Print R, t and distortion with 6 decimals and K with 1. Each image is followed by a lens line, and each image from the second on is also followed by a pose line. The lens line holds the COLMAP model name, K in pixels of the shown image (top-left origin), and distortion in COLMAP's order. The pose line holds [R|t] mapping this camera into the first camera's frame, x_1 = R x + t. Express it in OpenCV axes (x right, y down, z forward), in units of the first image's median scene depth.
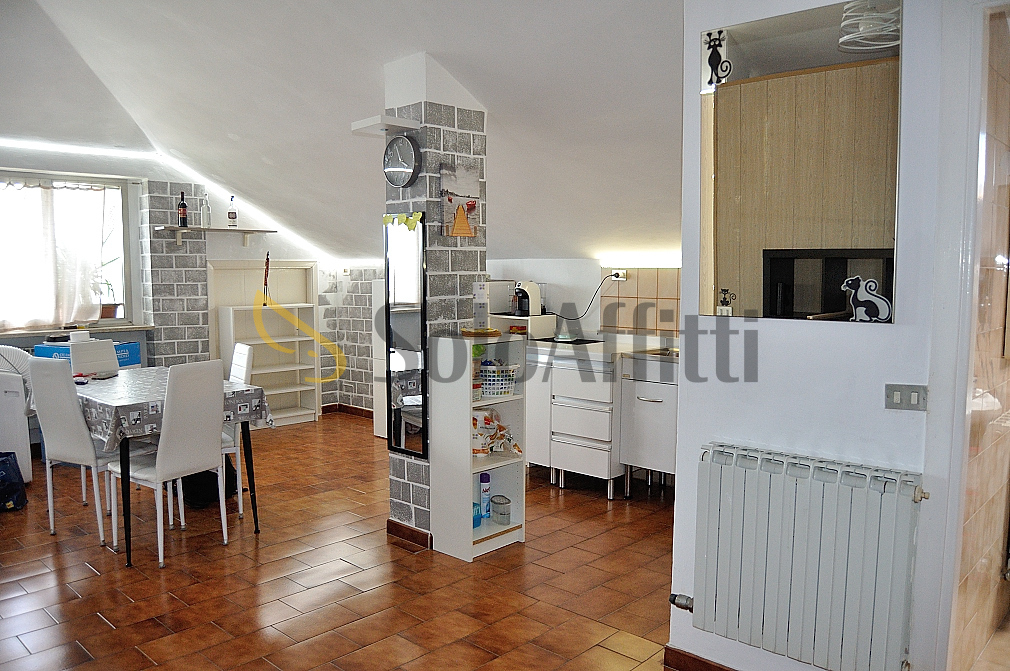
lens RADIAL K [[787.8, 0, 505.4], [0, 787.8, 345.3], [0, 0, 1]] dist [-0.102259, 0.043404]
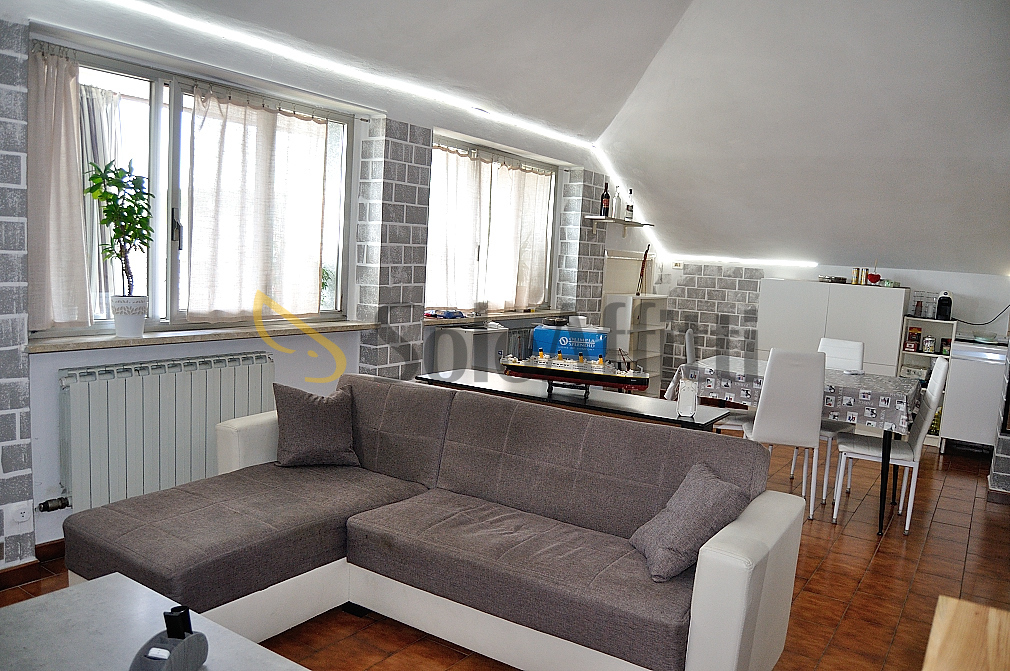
lens RADIAL K [[787.8, 0, 505.4], [0, 787.8, 345.3], [0, 0, 1]] dist [-0.102259, 0.043404]
pose [[0.983695, 0.018862, 0.178853, -0.716355], [-0.019448, 0.999810, 0.001525, 0.020227], [-0.178790, -0.004979, 0.983875, -0.013375]]
